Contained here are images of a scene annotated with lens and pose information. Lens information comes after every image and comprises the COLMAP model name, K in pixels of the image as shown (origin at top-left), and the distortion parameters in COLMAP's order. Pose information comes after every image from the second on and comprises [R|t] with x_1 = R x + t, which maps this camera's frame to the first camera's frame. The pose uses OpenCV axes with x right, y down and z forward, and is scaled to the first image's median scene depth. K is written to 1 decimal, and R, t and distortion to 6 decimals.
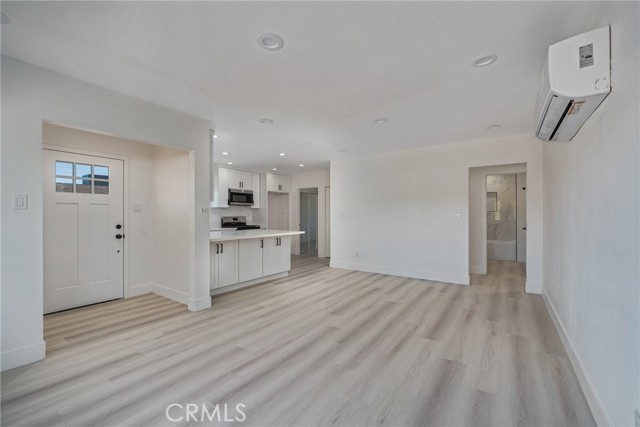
lens RADIAL K [[259.6, 0, 309.1], [0, 259.6, 215.5], [0, 0, 1]] dist [-0.001912, 0.000416]
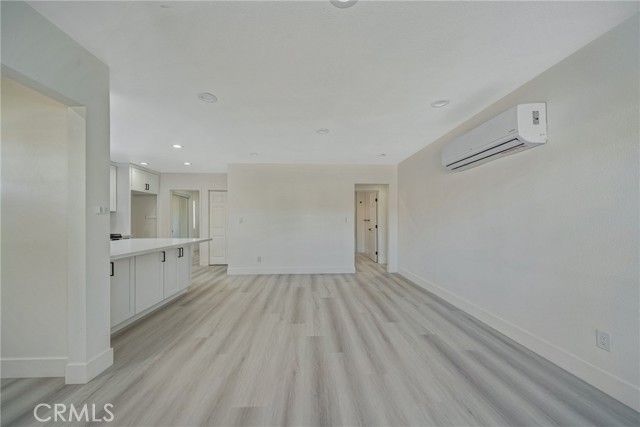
lens RADIAL K [[228.1, 0, 306.6], [0, 228.1, 220.1], [0, 0, 1]] dist [-0.003761, -0.000187]
pose [[0.797253, 0.002667, 0.603639, -0.363588], [0.002327, 0.999969, -0.007492, 0.009525], [-0.603641, 0.007378, 0.797222, 0.298518]]
